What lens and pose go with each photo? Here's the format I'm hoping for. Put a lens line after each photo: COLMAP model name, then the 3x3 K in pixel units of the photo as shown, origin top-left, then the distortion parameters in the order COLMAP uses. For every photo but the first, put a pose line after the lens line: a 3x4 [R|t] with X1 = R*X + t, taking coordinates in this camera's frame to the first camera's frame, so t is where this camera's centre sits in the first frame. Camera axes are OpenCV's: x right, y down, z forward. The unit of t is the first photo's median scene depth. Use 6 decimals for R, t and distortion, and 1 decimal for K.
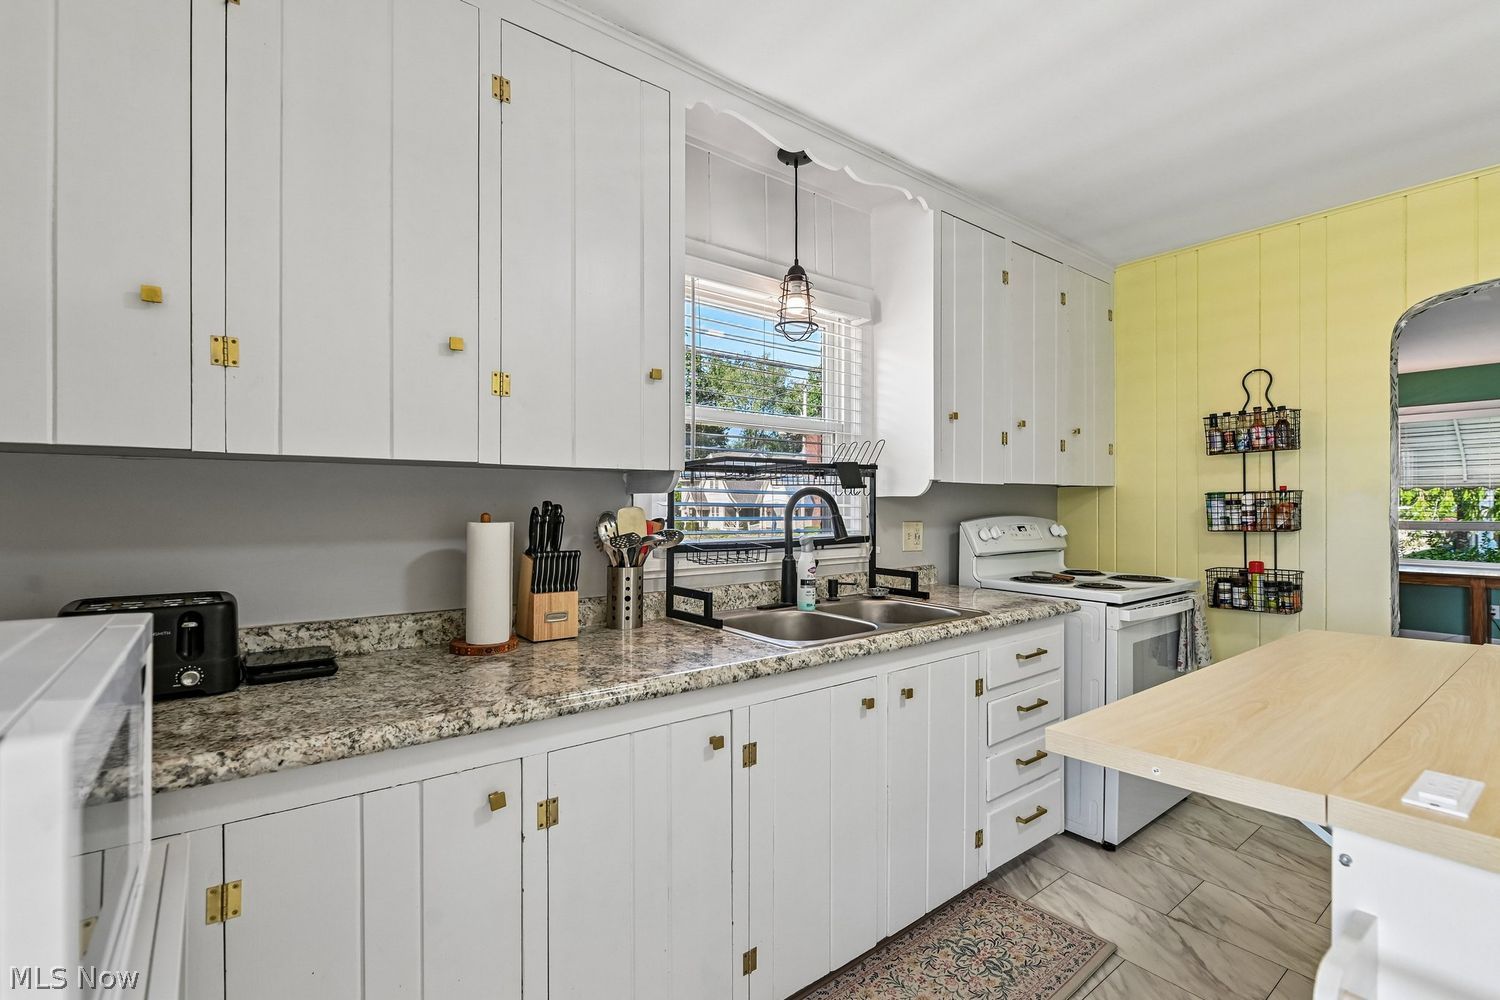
lens RADIAL K [[679.7, 0, 759.5], [0, 679.7, 502.7], [0, 0, 1]] dist [0.003347, -0.003384]
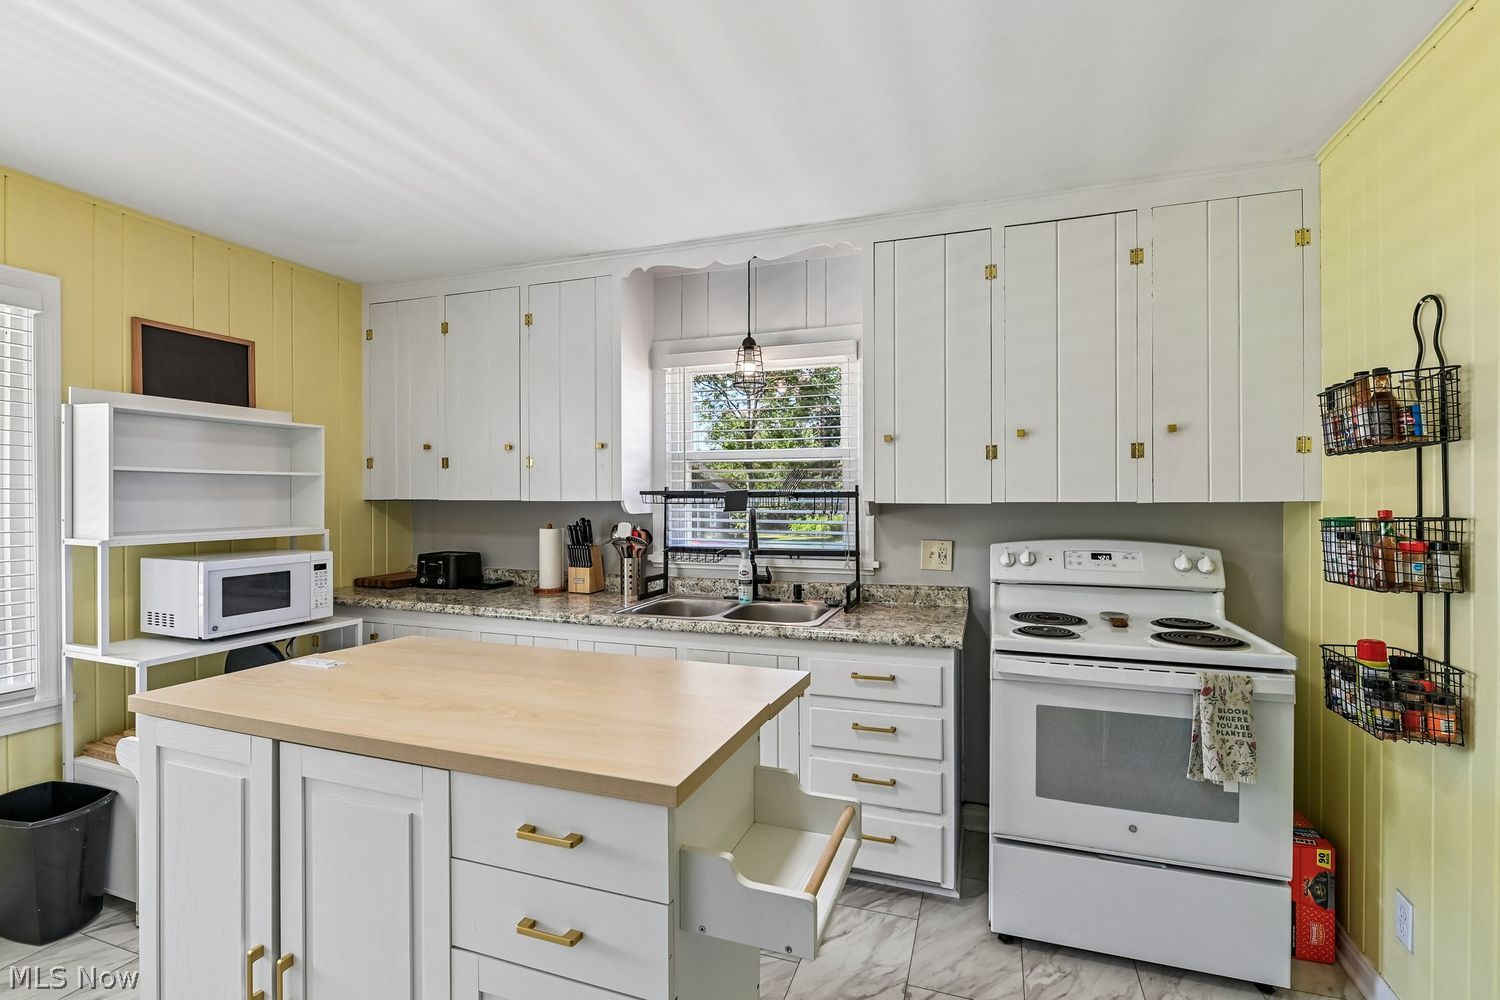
lens RADIAL K [[679.7, 0, 753.0], [0, 679.7, 503.6], [0, 0, 1]] dist [0.003347, -0.003384]
pose [[0.531941, 0.005176, -0.846766, 1.055136], [0.001525, 0.999974, 0.007070, -0.037743], [0.846780, -0.005052, 0.531919, 0.288512]]
